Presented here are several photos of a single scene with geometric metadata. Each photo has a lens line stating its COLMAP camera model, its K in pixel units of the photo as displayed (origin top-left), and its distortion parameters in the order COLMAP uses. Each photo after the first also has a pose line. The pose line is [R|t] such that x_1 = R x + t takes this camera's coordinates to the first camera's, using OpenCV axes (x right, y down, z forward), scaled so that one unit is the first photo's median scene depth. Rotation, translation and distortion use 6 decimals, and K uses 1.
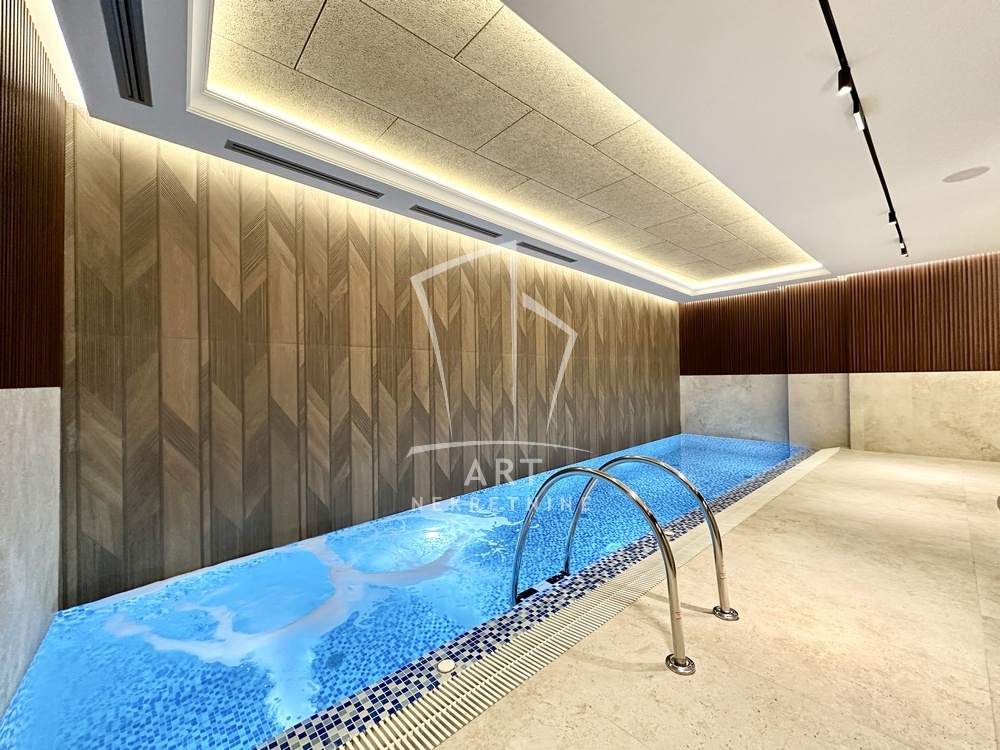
lens RADIAL K [[396.8, 0, 503.2], [0, 396.8, 374.1], [0, 0, 1]] dist [0.000513, 0.000705]
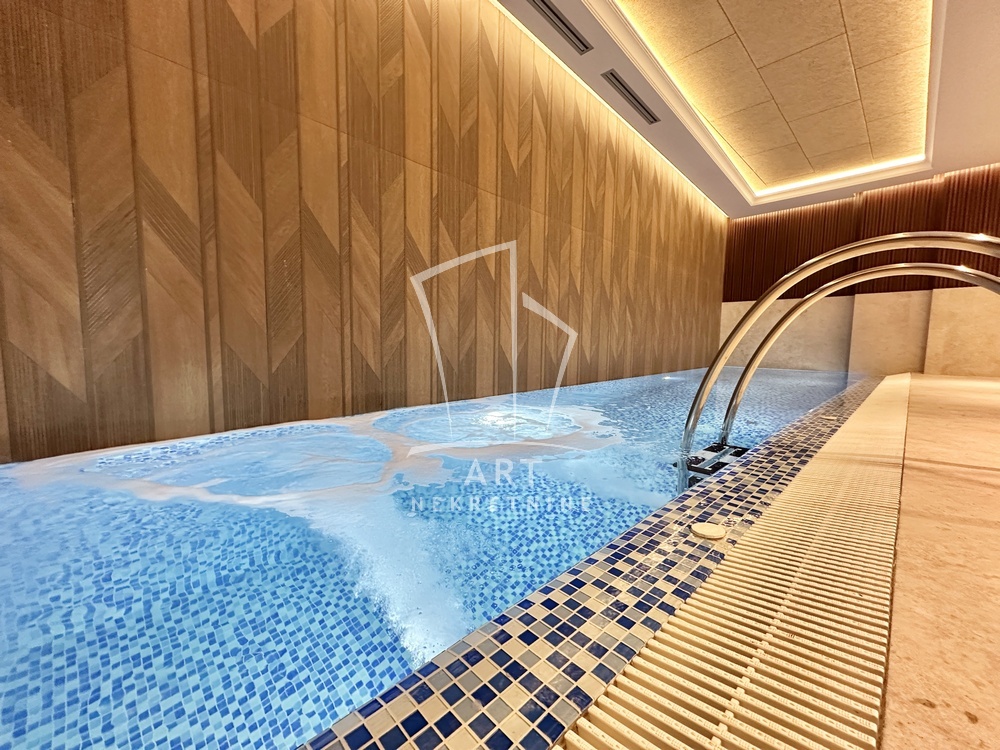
lens RADIAL K [[396.8, 0, 504.4], [0, 396.8, 369.7], [0, 0, 1]] dist [0.000513, 0.000705]
pose [[0.999018, 0.022920, 0.037908, -0.247850], [-0.026058, 0.996085, 0.084472, 0.266839], [-0.035823, -0.085377, 0.995705, 0.273676]]
